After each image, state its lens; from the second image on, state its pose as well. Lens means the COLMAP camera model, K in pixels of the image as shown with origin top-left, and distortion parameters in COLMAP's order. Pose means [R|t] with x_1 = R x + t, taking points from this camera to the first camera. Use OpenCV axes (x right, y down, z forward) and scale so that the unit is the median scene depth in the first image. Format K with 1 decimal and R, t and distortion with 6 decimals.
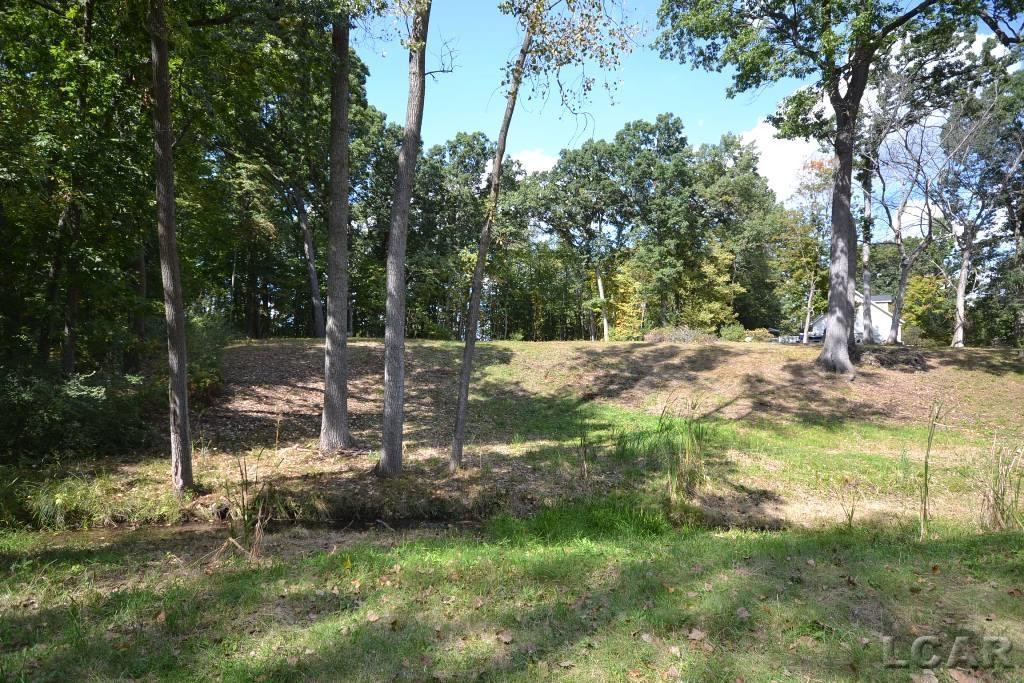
lens RADIAL K [[532.6, 0, 508.0], [0, 532.6, 340.1], [0, 0, 1]] dist [0.015339, -0.008448]
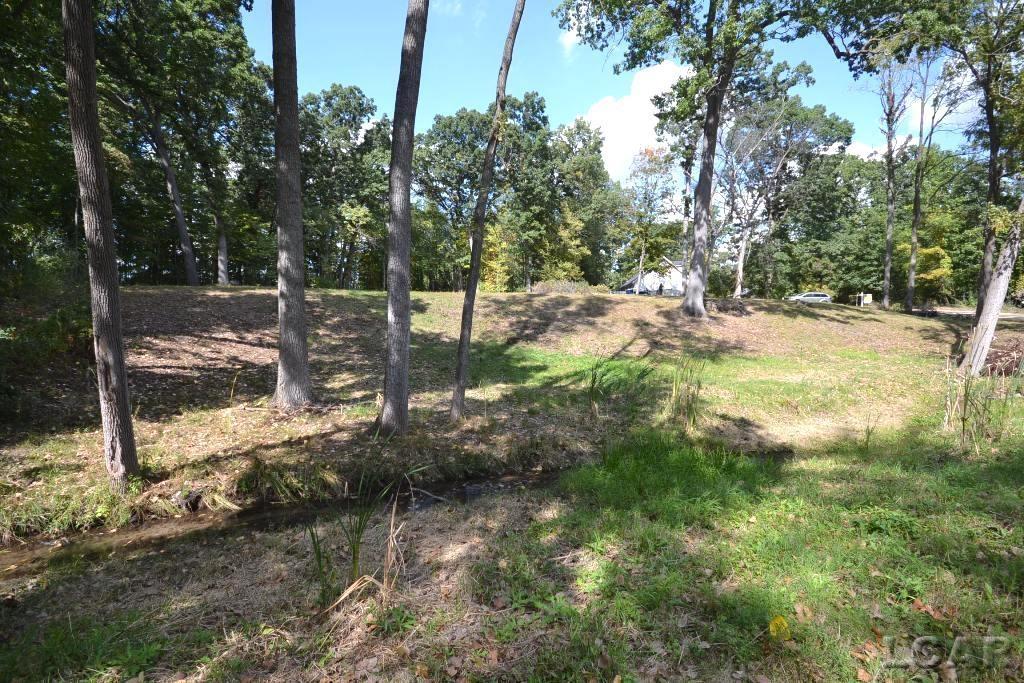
lens RADIAL K [[452.1, 0, 506.9], [0, 452.1, 342.2], [0, 0, 1]] dist [0.005378, -0.012334]
pose [[0.951735, -0.025297, 0.305878, -0.130796], [-0.005395, 0.995064, 0.099084, 0.017135], [-0.306875, -0.095952, 0.946901, 0.129558]]
